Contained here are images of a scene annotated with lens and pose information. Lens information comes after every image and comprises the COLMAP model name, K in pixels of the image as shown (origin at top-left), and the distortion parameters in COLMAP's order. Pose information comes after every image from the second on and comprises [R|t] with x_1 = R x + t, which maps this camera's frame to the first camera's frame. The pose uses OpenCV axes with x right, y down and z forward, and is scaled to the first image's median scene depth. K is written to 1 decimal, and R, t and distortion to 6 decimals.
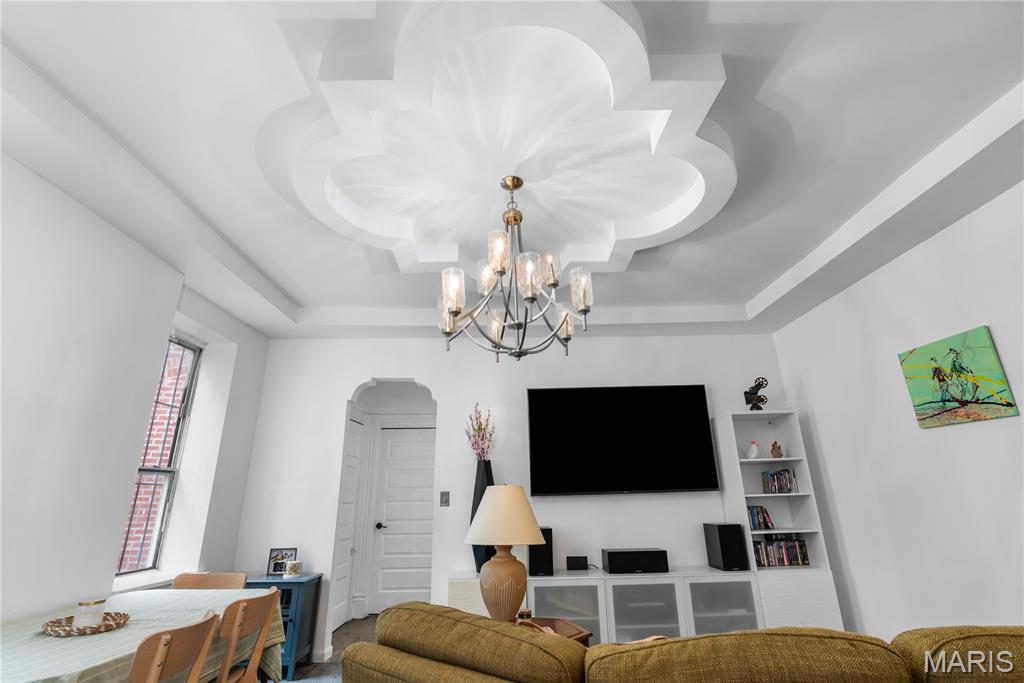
lens RADIAL K [[471.4, 0, 514.2], [0, 471.4, 344.8], [0, 0, 1]] dist [-0.002738, 0.005368]
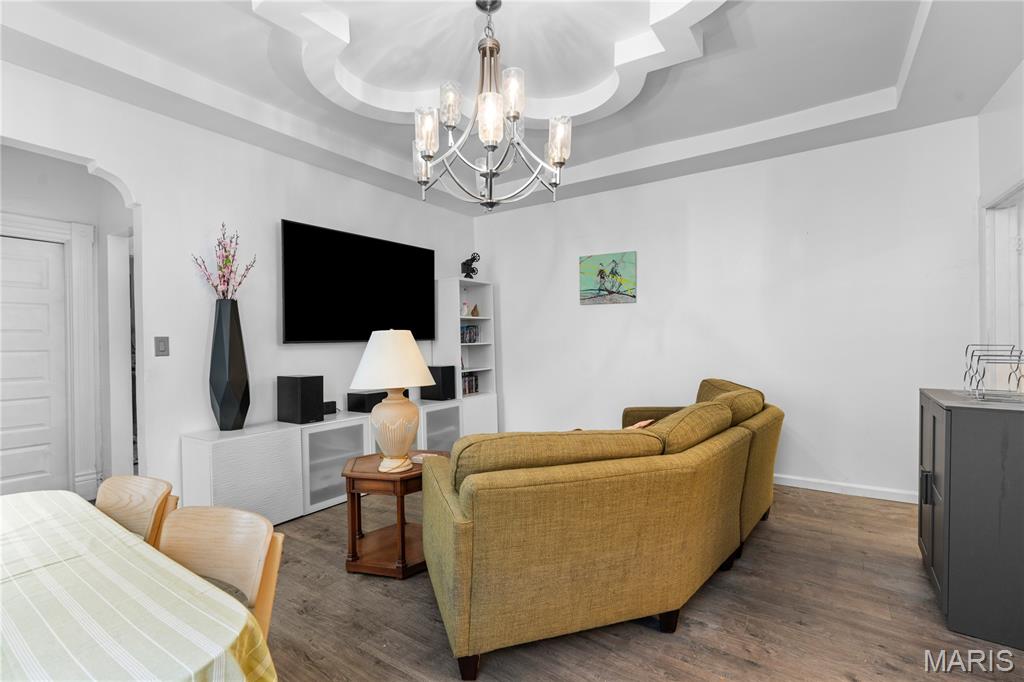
lens RADIAL K [[471.4, 0, 514.2], [0, 471.4, 344.3], [0, 0, 1]] dist [-0.002738, 0.005368]
pose [[0.579987, 0.006285, 0.814601, -0.569711], [-0.248742, 0.953580, 0.169745, 0.086585], [-0.775720, -0.301075, 0.554627, 0.232785]]
